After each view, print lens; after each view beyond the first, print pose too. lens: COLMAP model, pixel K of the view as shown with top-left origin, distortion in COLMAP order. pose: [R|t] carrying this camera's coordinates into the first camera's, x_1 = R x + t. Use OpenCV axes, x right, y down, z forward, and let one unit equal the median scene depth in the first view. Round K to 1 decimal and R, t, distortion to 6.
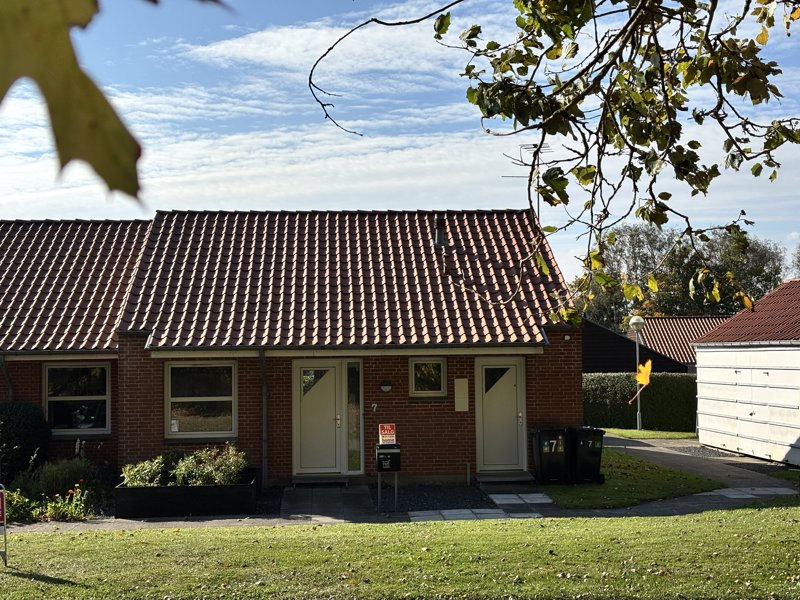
lens RADIAL K [[1193.1, 0, 400.0], [0, 1193.1, 300.0], [0, 0, 1]] dist [0.133638, -0.019387]
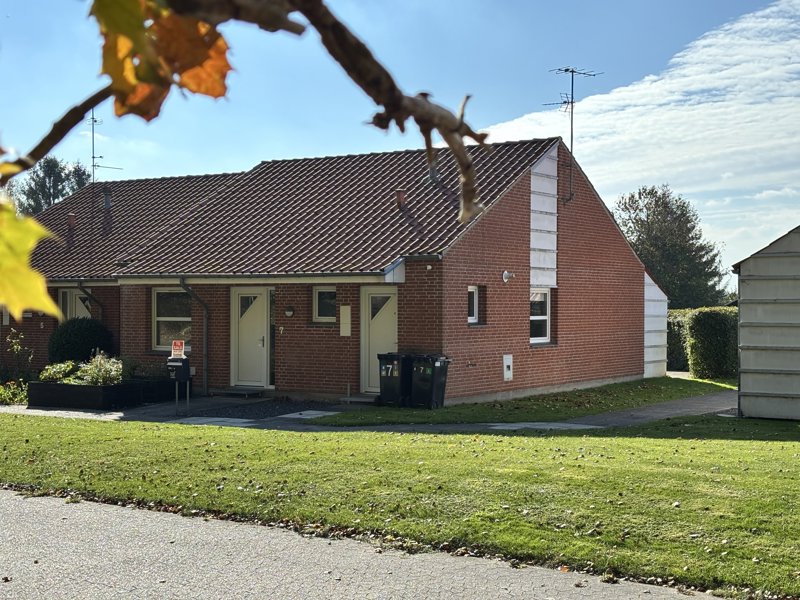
lens RADIAL K [[1193.1, 0, 400.0], [0, 1193.1, 300.0], [0, 0, 1]] dist [0.133638, -0.019387]
pose [[0.806017, 0.011967, -0.591771, 0.730603], [0.018439, 0.998803, 0.045312, 0.012631], [0.591605, -0.047434, 0.804831, 0.162020]]
